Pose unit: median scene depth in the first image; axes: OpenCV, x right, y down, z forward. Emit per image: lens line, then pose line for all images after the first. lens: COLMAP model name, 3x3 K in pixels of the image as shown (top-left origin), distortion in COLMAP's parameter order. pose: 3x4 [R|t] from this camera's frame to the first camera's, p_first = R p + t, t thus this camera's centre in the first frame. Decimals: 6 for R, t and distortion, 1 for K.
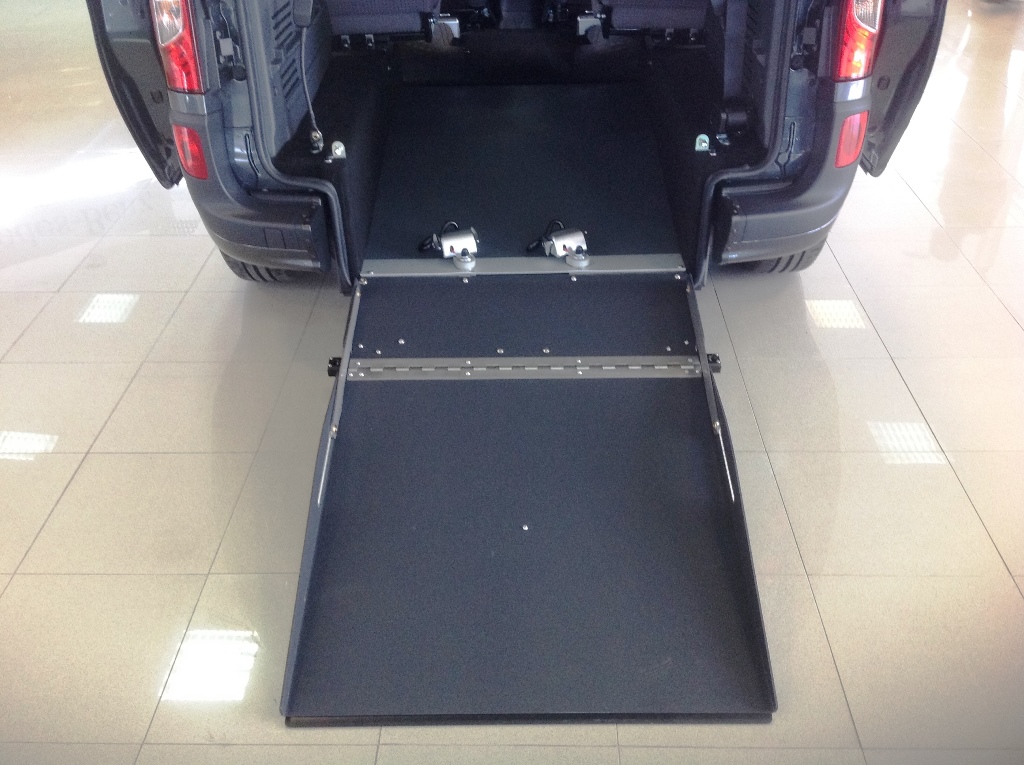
lens RADIAL K [[973.1, 0, 512.0], [0, 973.1, 382.5], [0, 0, 1]] dist [0.172335, -0.439892]
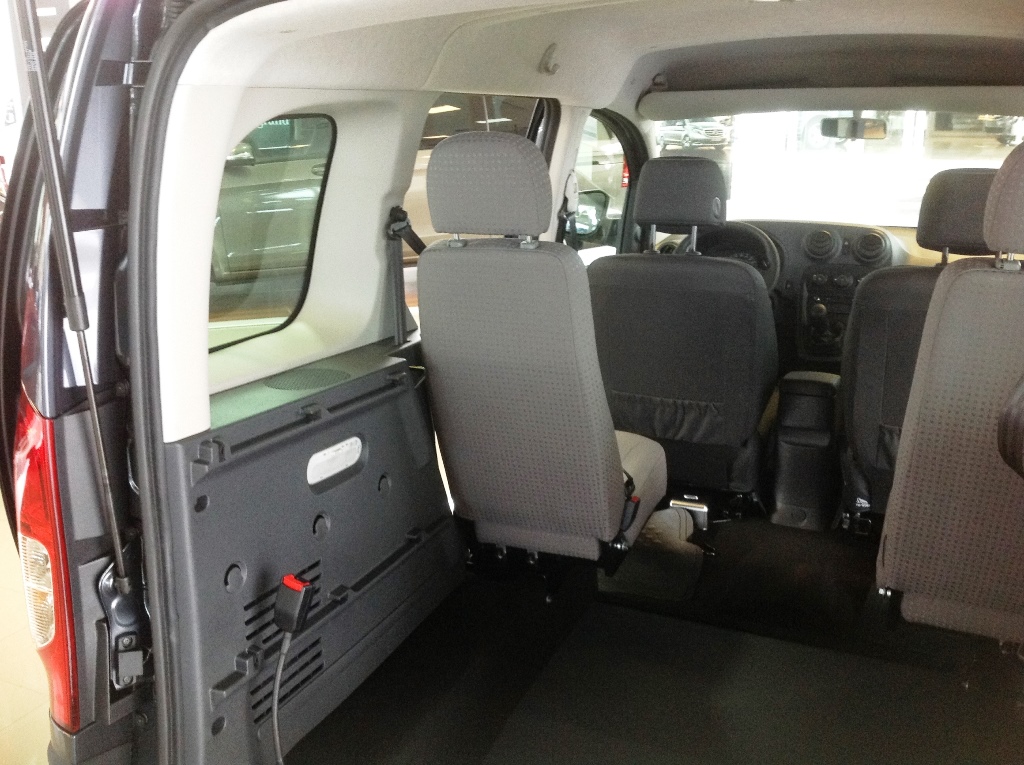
lens RADIAL K [[973.1, 0, 512.0], [0, 973.1, 382.5], [0, 0, 1]] dist [0.172335, -0.439892]
pose [[0.916849, 0.116474, -0.381866, 0.128306], [-0.229580, 0.936344, -0.265618, -0.369552], [0.326620, 0.331200, 0.885226, 0.454693]]
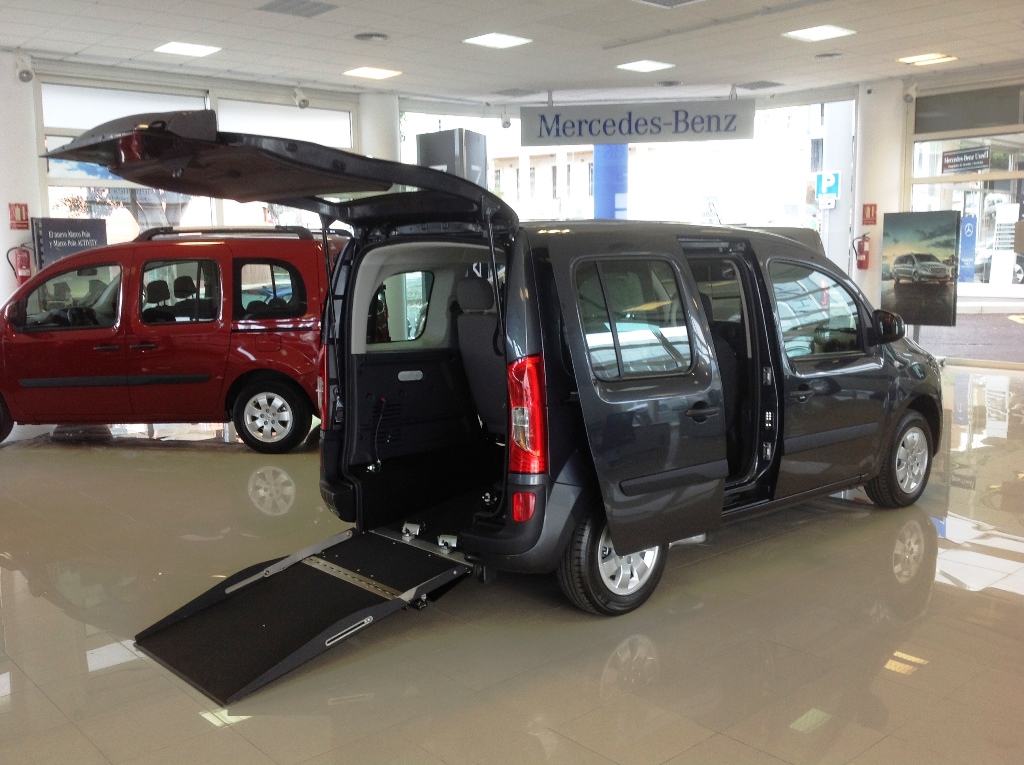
lens RADIAL K [[973.1, 0, 512.0], [0, 973.1, 382.5], [0, 0, 1]] dist [0.172335, -0.439892]
pose [[0.687781, 0.101907, -0.718729, 1.505384], [-0.400930, 0.878712, -0.259075, 0.021385], [0.605155, 0.466347, 0.645220, -0.236427]]
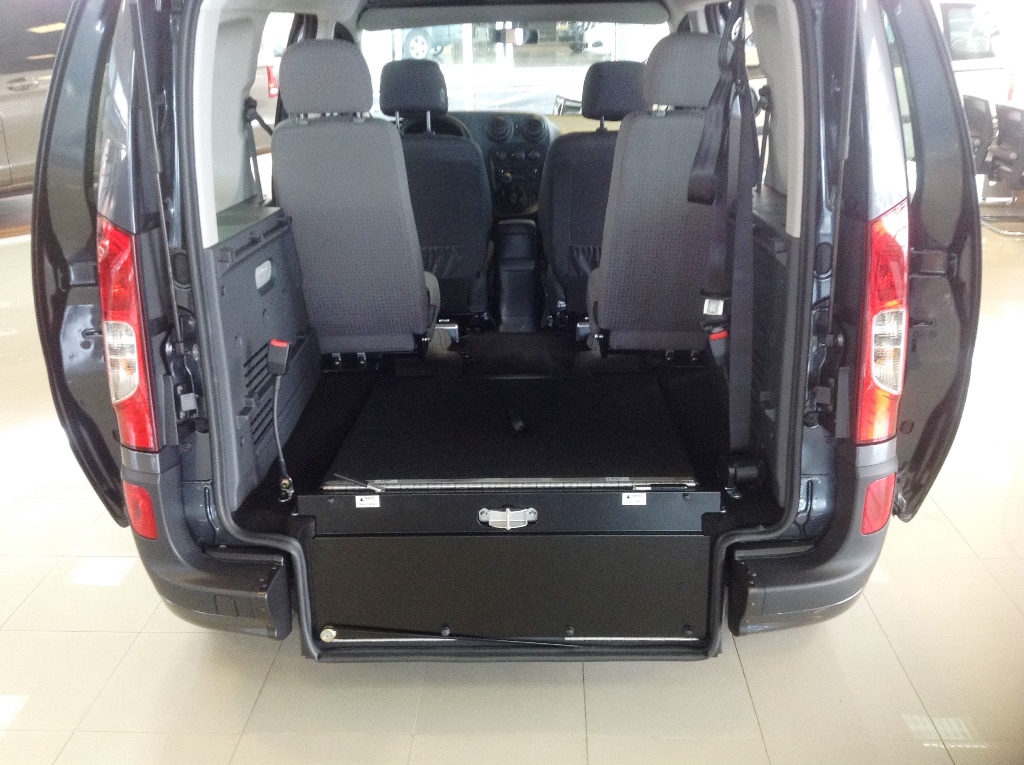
lens RADIAL K [[959.4, 0, 512.0], [0, 959.4, 382.5], [0, 0, 1]] dist [0.166698, -0.411948]
pose [[0.999880, 0.005613, -0.014460, 0.024450], [-0.008798, 0.972999, -0.230643, -0.141810], [0.012775, 0.230742, 0.972931, 0.112763]]
